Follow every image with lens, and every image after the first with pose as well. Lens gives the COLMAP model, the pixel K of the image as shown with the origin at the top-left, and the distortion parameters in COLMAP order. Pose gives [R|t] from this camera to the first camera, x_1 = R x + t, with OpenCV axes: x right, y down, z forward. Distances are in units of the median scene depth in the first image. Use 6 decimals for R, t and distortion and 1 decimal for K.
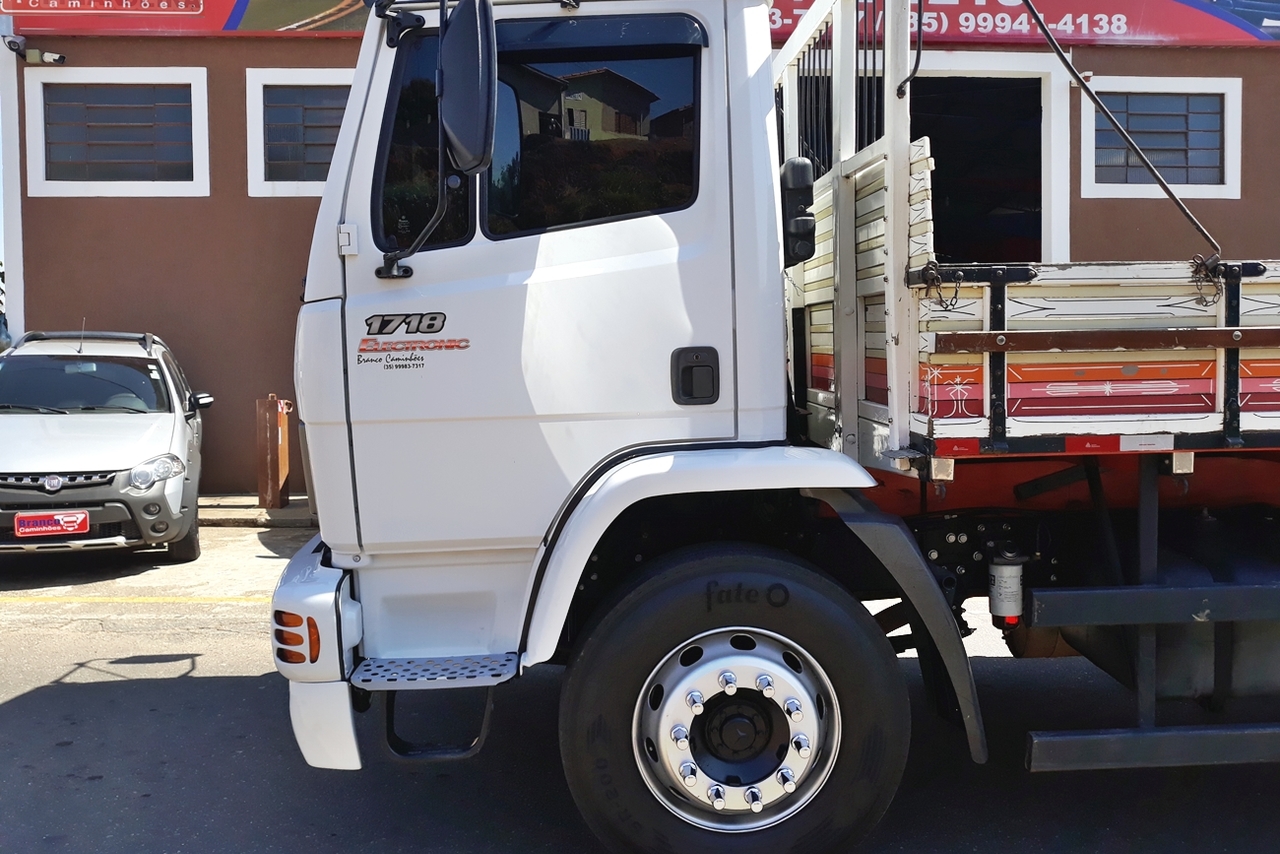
lens RADIAL K [[1070.5, 0, 659.3], [0, 1070.5, 427.7], [0, 0, 1]] dist [-0.027679, -0.003553]
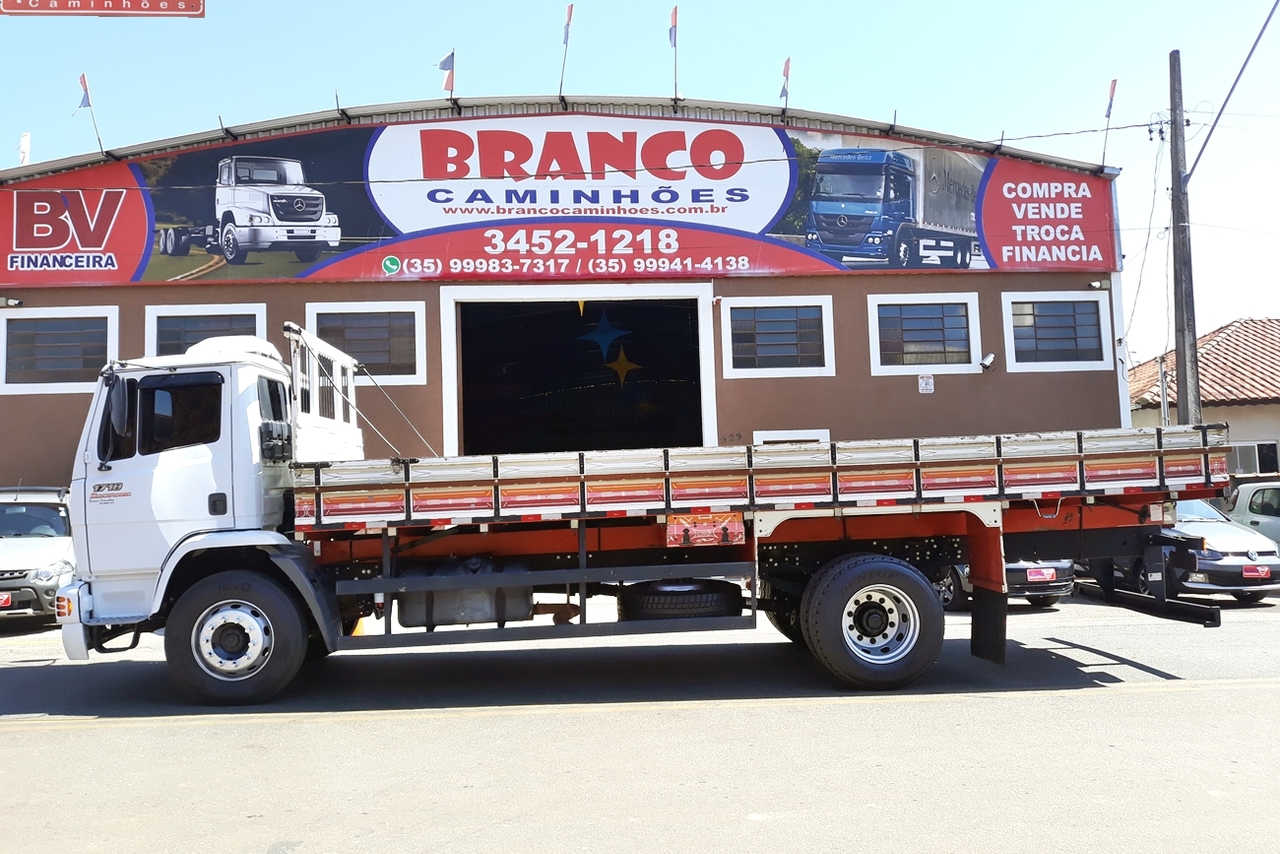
lens RADIAL K [[1012.0, 0, 640.0], [0, 1012.0, 427.0], [0, 0, 1]] dist [0.009393, -0.064306]
pose [[0.999355, -0.021669, 0.028652, 0.420998], [0.025206, 0.991258, -0.129507, 0.047215], [-0.025595, 0.130146, 0.991164, -0.643846]]
